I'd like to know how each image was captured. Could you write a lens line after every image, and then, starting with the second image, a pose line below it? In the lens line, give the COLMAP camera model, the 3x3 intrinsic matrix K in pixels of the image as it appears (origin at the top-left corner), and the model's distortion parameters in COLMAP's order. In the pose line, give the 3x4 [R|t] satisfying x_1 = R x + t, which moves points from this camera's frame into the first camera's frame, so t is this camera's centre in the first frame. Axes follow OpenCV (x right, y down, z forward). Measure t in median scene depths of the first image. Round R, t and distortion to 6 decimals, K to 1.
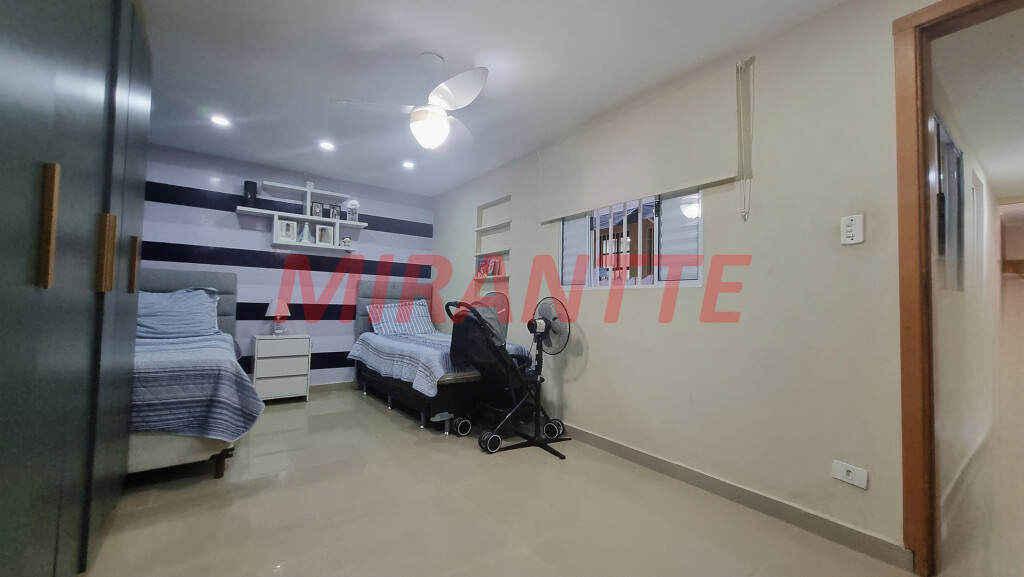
lens RADIAL K [[403.0, 0, 505.3], [0, 403.0, 288.4], [0, 0, 1]] dist [0.003845, 0.000105]
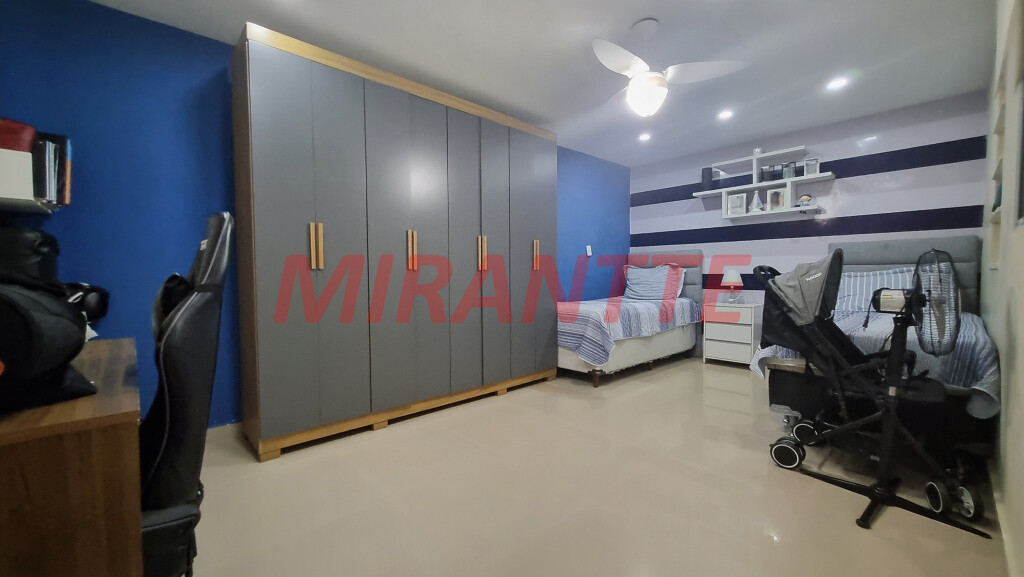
lens RADIAL K [[403.0, 0, 505.3], [0, 403.0, 288.4], [0, 0, 1]] dist [0.003845, 0.000105]
pose [[0.109404, 0.010707, -0.993940, 0.505748], [0.049305, 0.998653, 0.016185, 0.033070], [0.992774, -0.050777, 0.108729, 0.335291]]
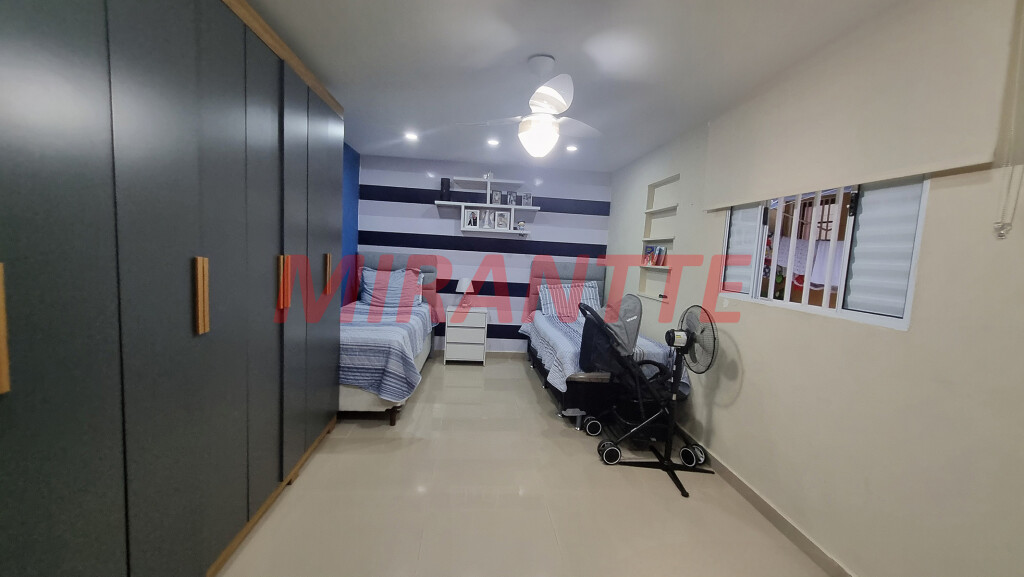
lens RADIAL K [[403.0, 0, 505.3], [0, 403.0, 288.4], [0, 0, 1]] dist [0.003845, 0.000105]
pose [[0.852052, 0.072759, -0.518376, 0.176703], [-0.014112, 0.993126, 0.116201, -0.093869], [0.523267, -0.091694, 0.847221, 0.068696]]
